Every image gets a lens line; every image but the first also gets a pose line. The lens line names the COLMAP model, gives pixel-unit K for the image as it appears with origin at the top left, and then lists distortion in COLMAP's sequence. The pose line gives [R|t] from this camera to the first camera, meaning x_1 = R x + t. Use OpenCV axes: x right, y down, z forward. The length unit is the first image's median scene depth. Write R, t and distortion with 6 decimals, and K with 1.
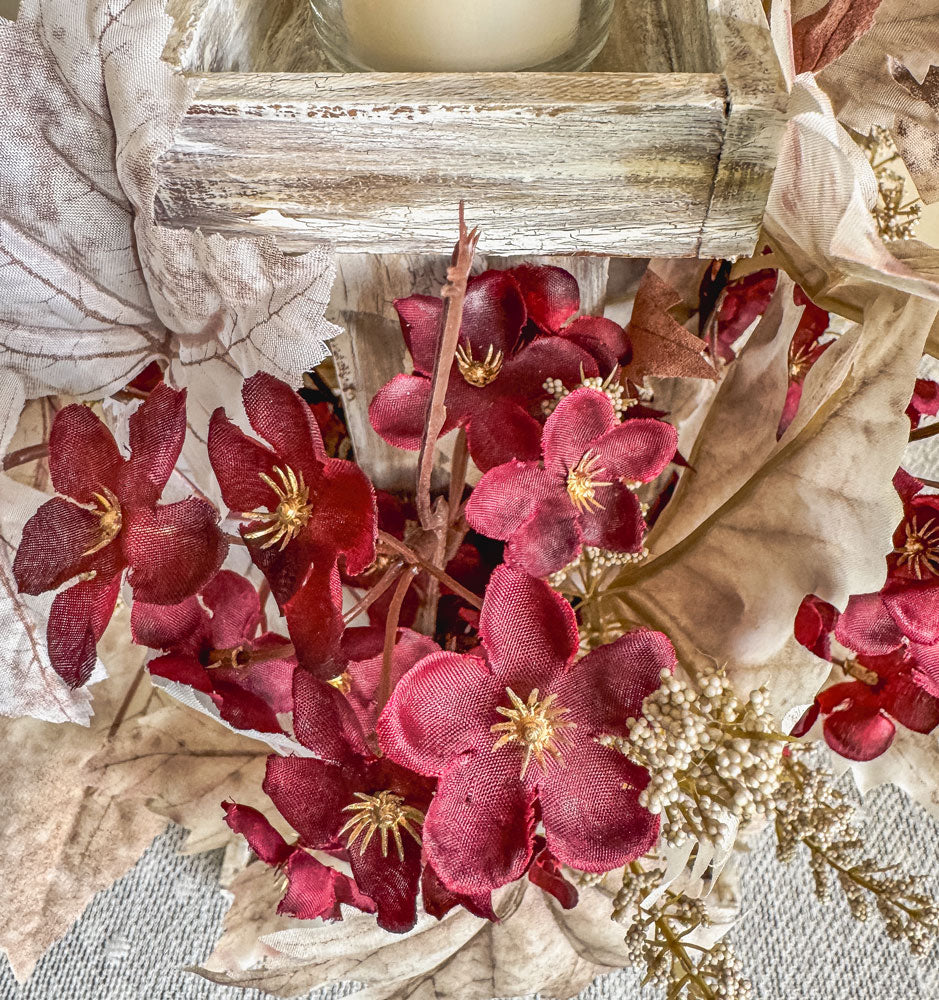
lens RADIAL K [[992.8, 0, 417.9], [0, 992.8, 499.9], [0, 0, 1]] dist [-0.000991, 0.008713]
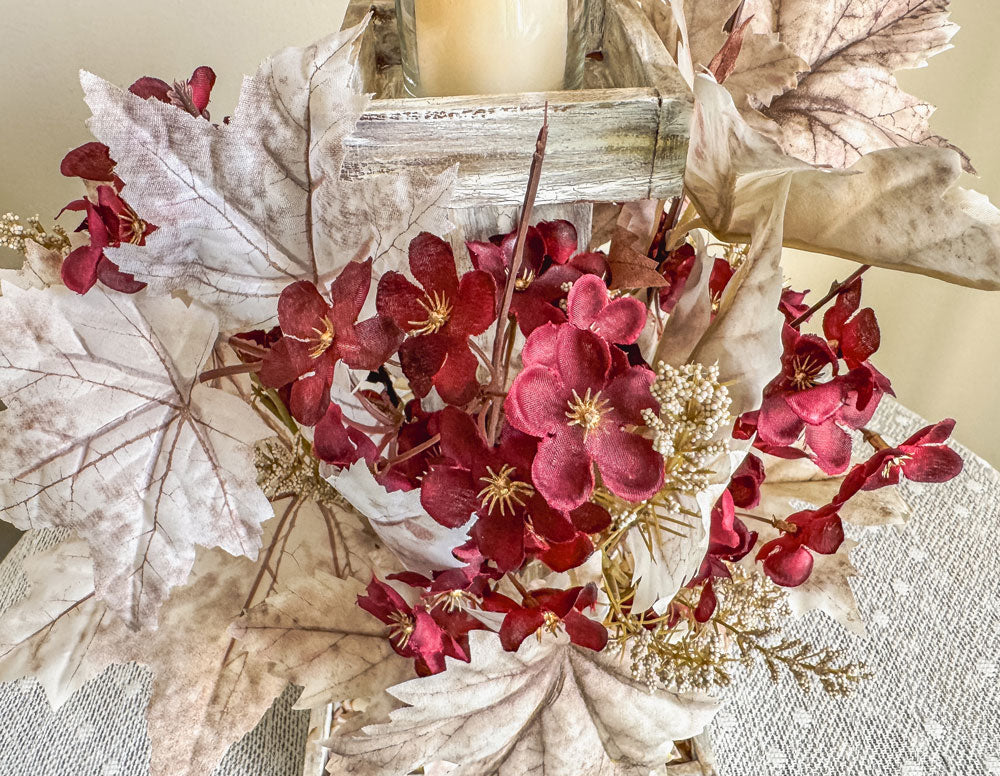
lens RADIAL K [[802.0, 0, 442.8], [0, 802.0, 388.0], [0, 0, 1]] dist [0.003937, 0.002549]
pose [[0.998238, -0.049185, 0.033187, -0.133643], [0.054110, 0.984113, -0.169097, 0.292168], [-0.024343, 0.170595, 0.985041, -0.288913]]
